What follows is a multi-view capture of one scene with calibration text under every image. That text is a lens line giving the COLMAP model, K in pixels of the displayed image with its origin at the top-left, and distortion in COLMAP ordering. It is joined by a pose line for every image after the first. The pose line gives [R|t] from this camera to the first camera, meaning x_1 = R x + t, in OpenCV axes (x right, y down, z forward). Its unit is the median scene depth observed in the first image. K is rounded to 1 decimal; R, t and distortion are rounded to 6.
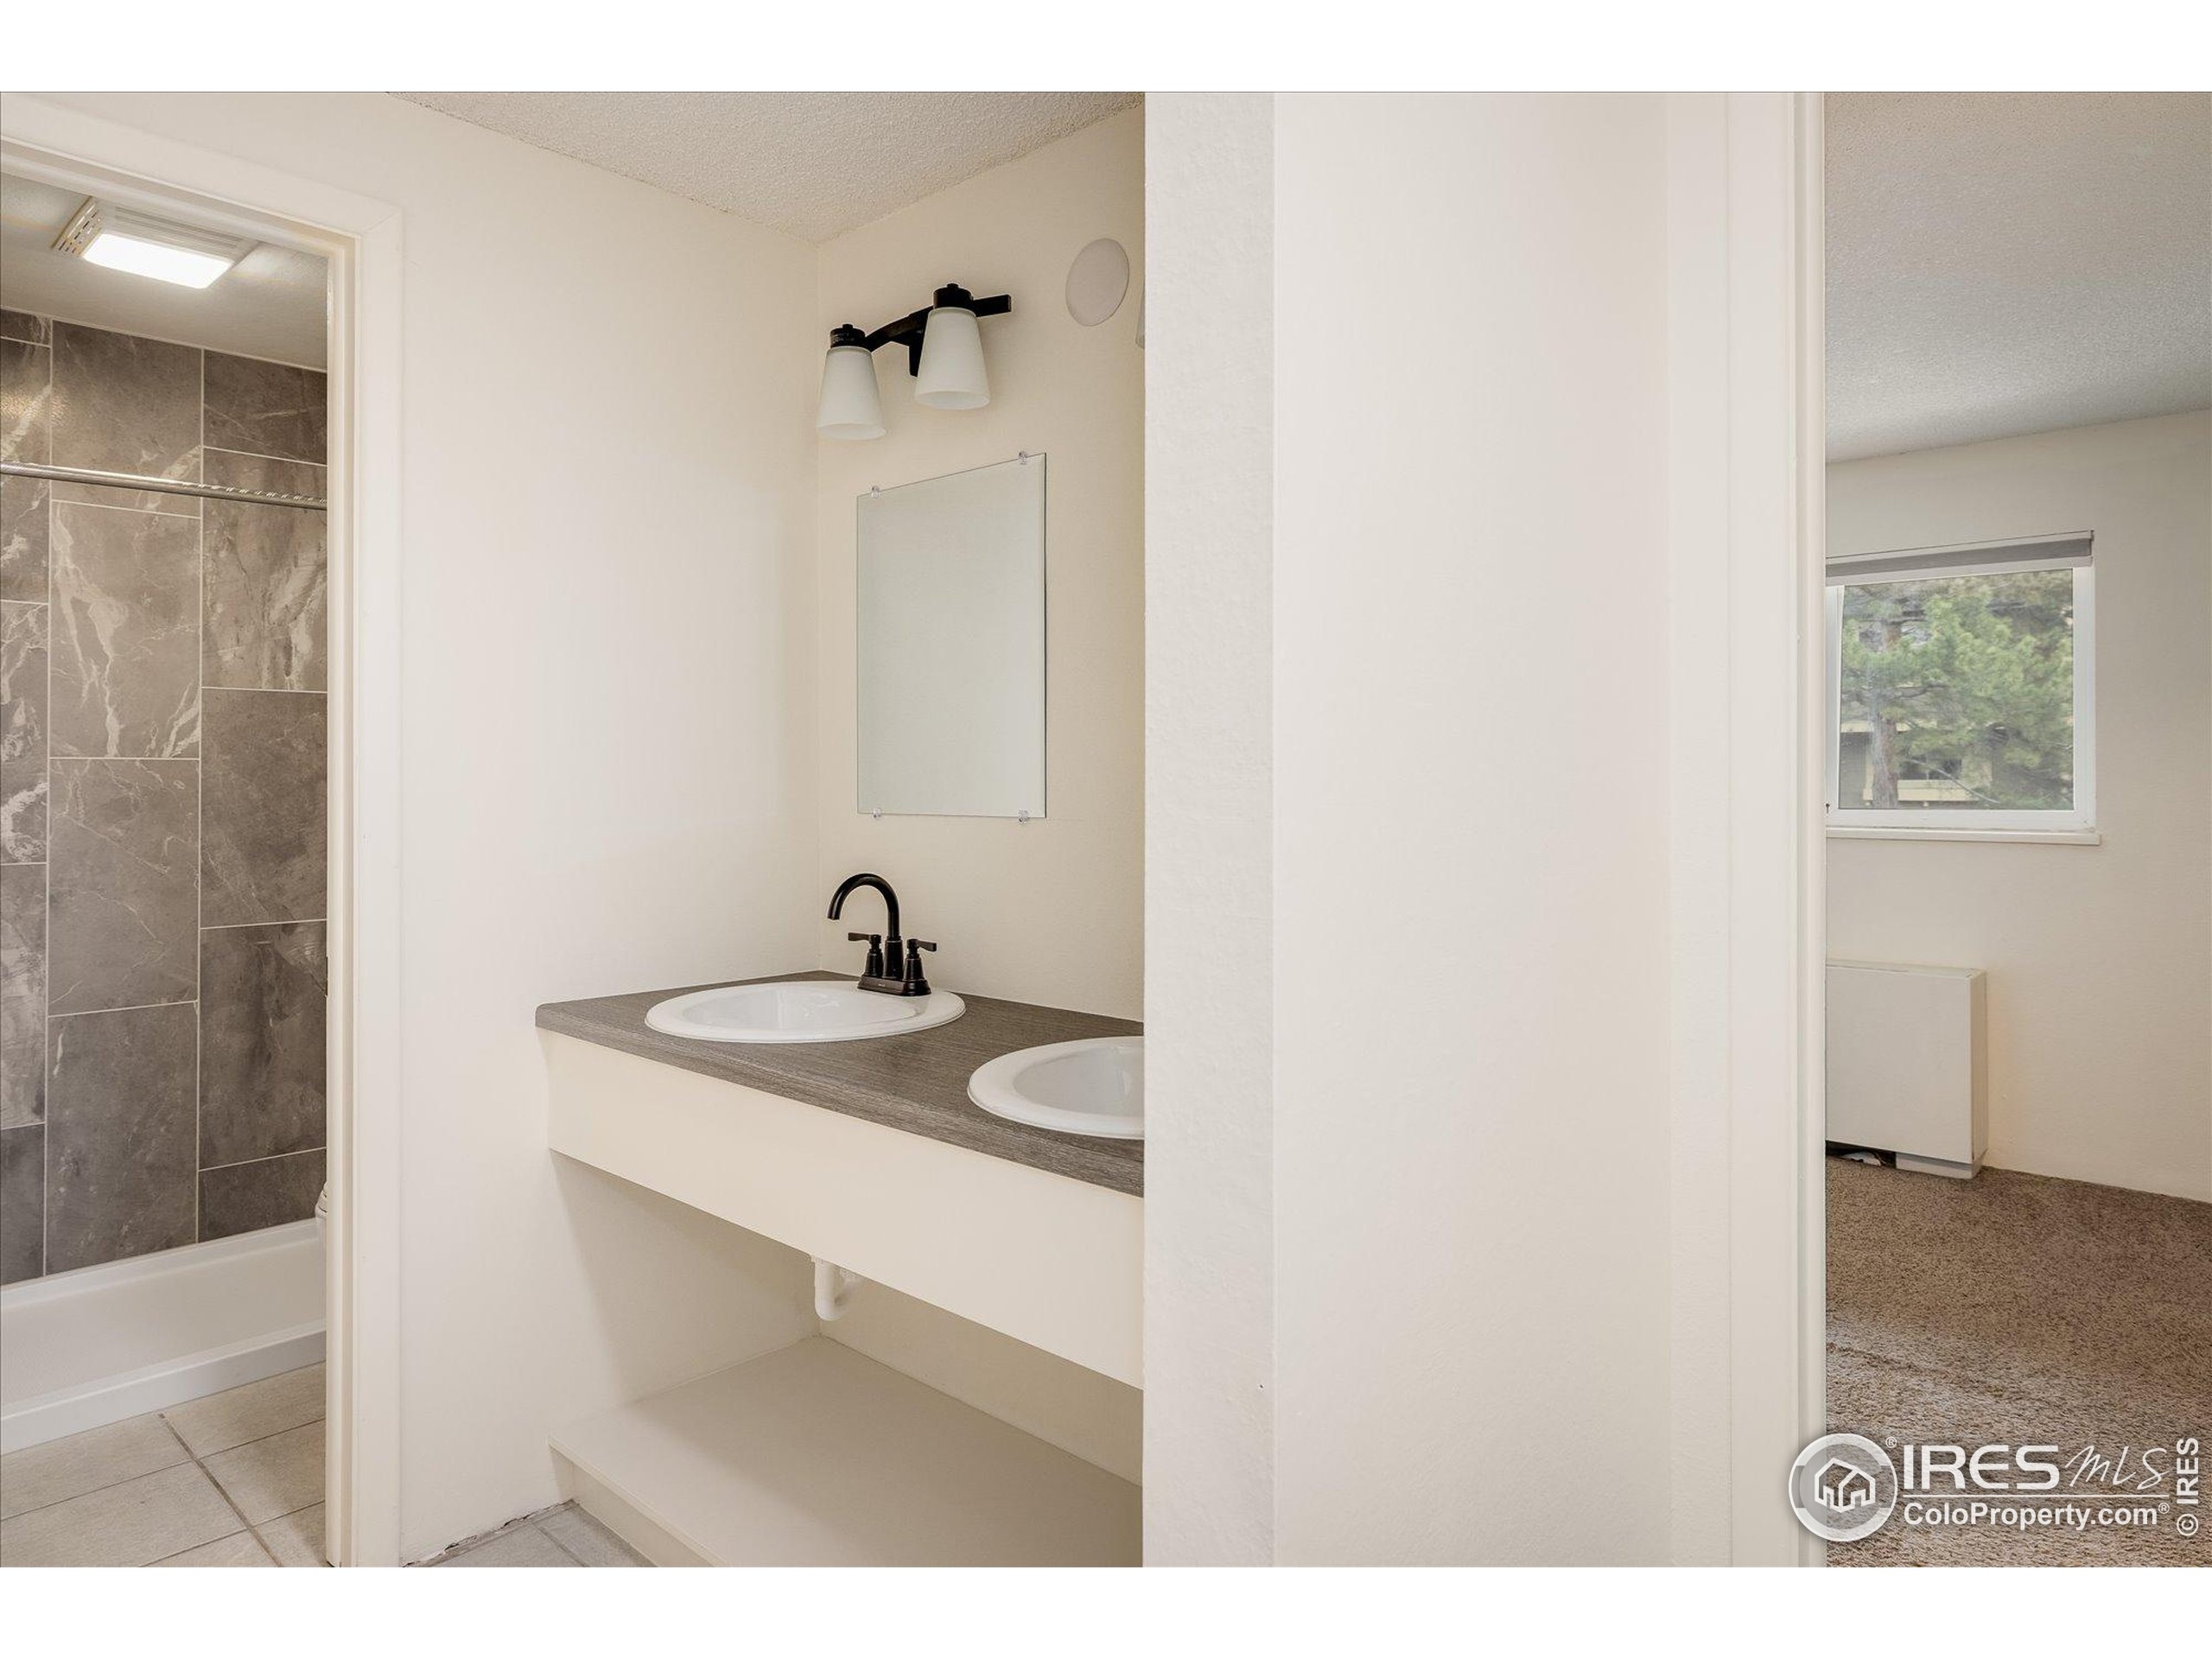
lens RADIAL K [[1323.7, 0, 1104.3], [0, 1323.7, 775.6], [0, 0, 1]] dist [-0.000767, 0.000160]
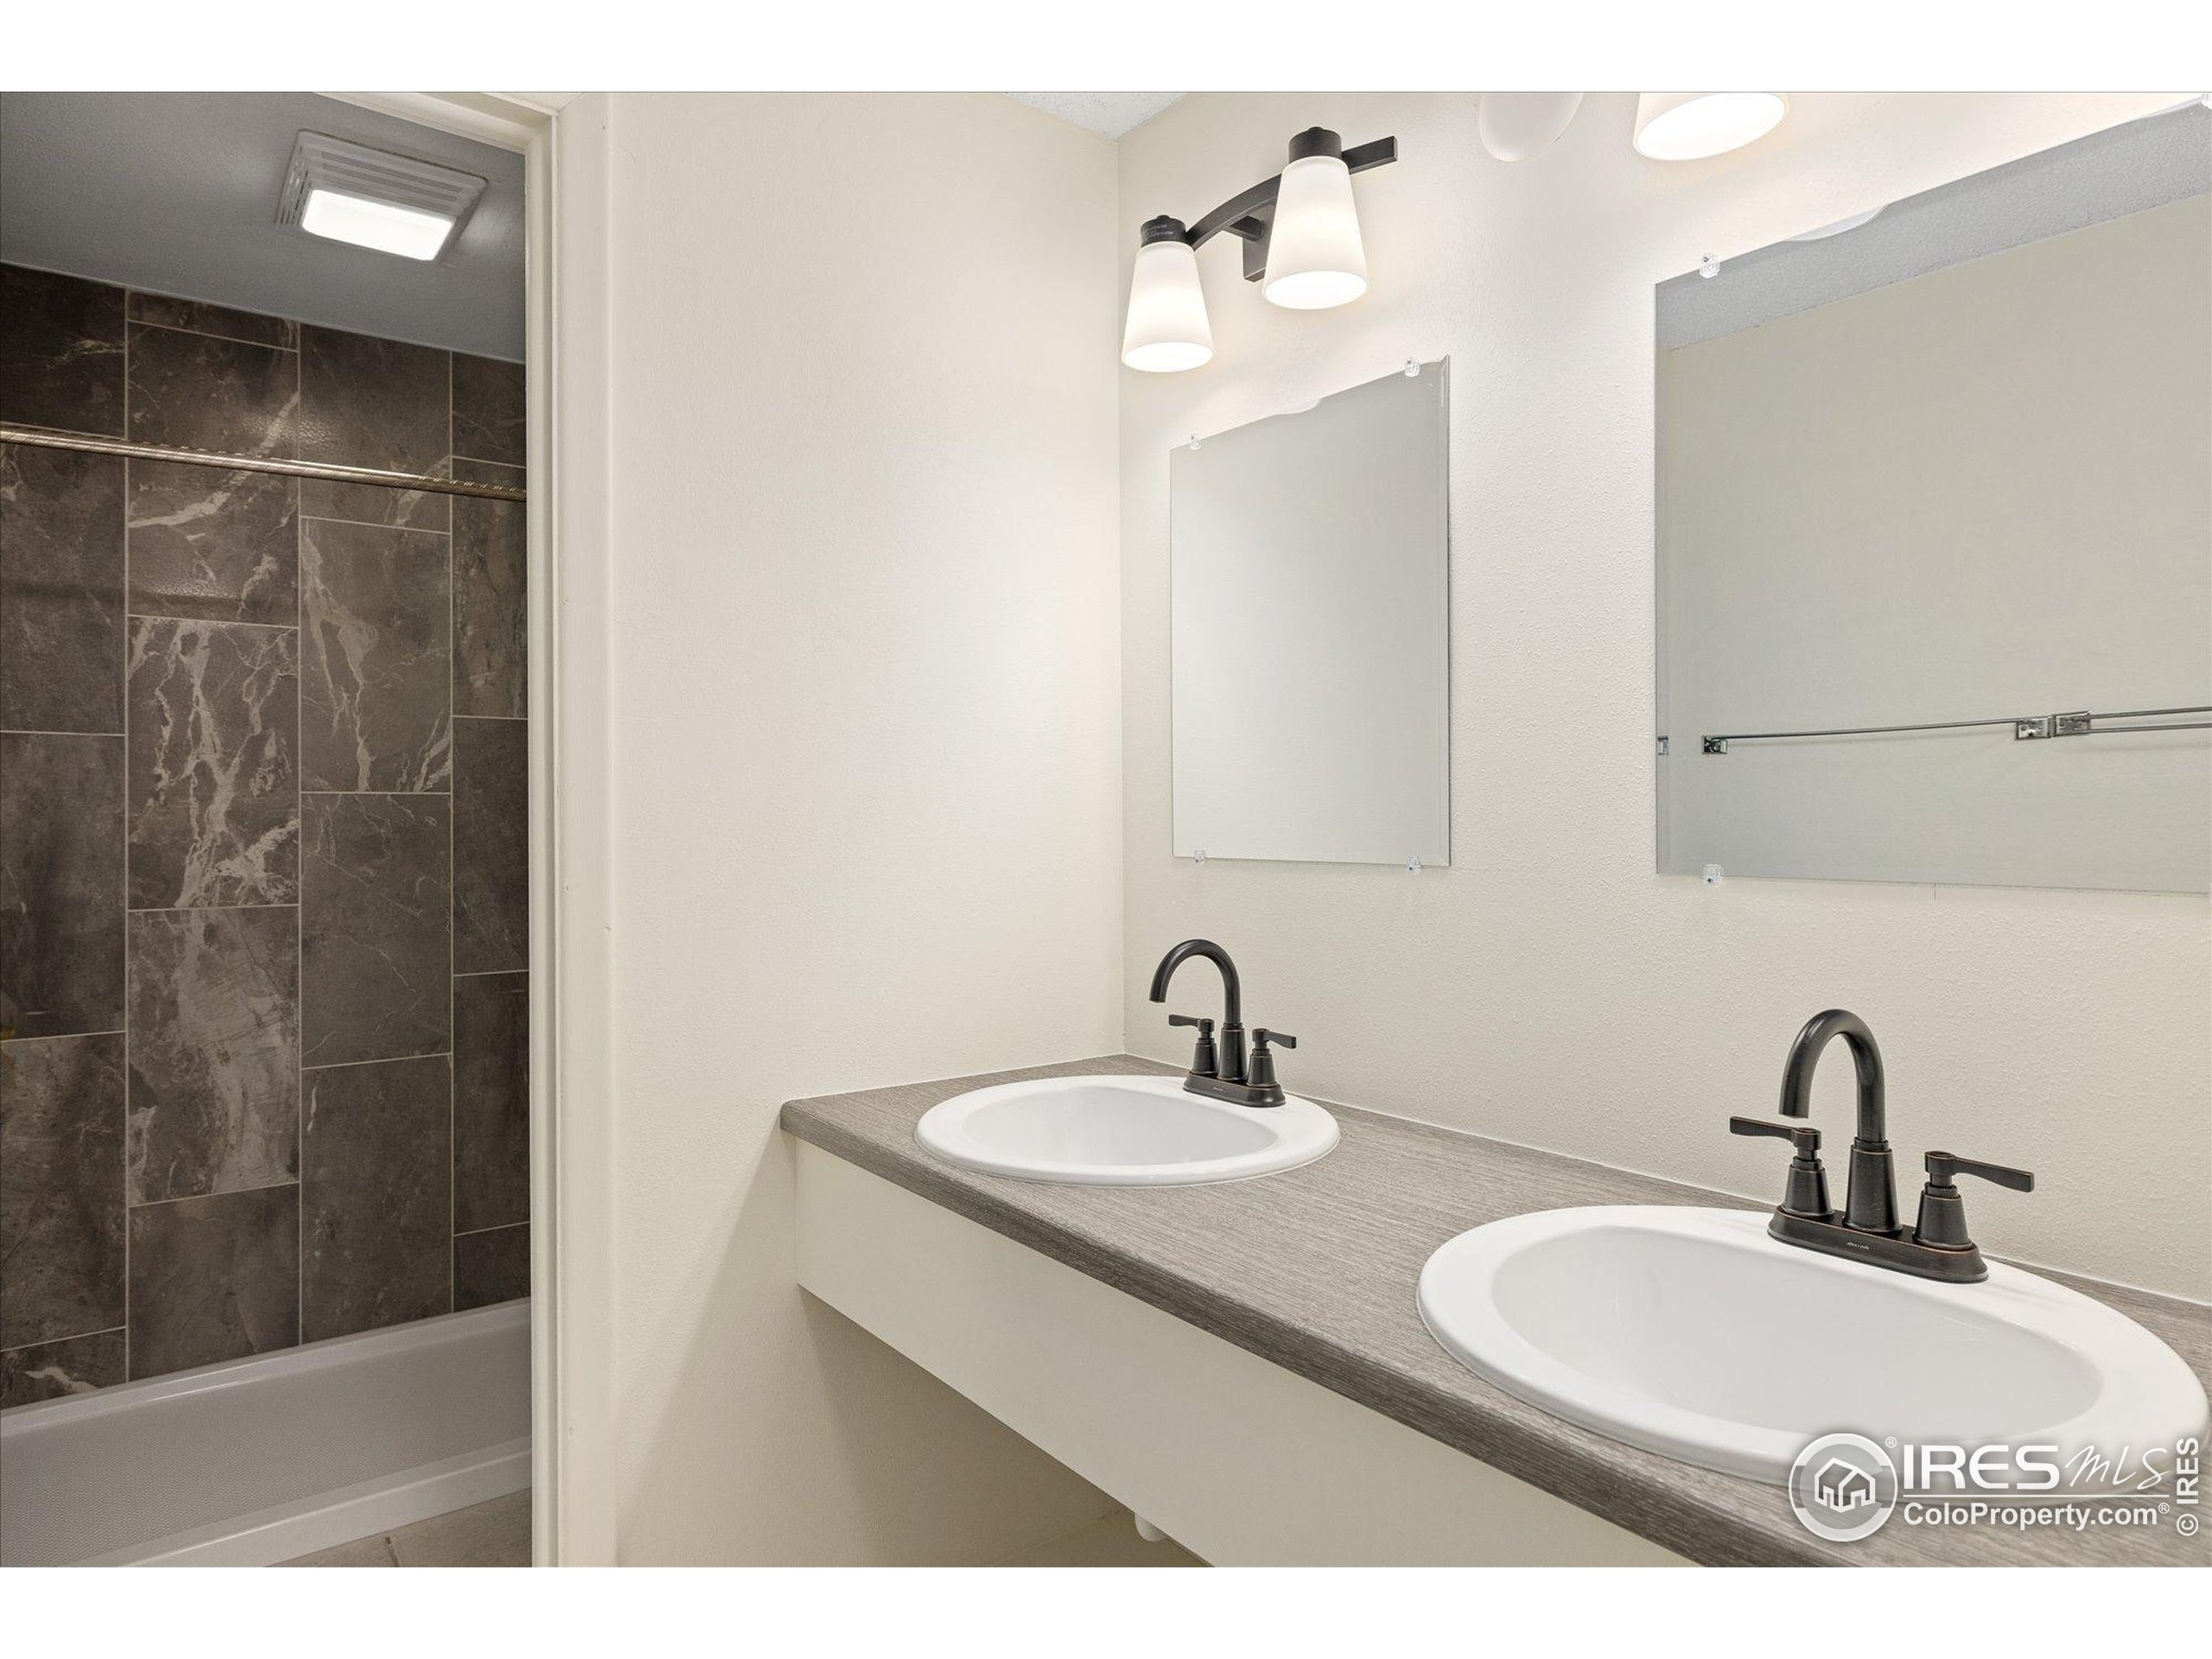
lens RADIAL K [[1296.9, 0, 1106.0], [0, 1296.9, 829.5], [0, 0, 1]] dist [-0.002028, -0.000079]
pose [[0.983641, -0.000409, -0.180140, -0.072259], [0.002978, 0.999898, 0.013988, 0.001584], [0.180116, -0.014296, 0.983541, 0.200691]]
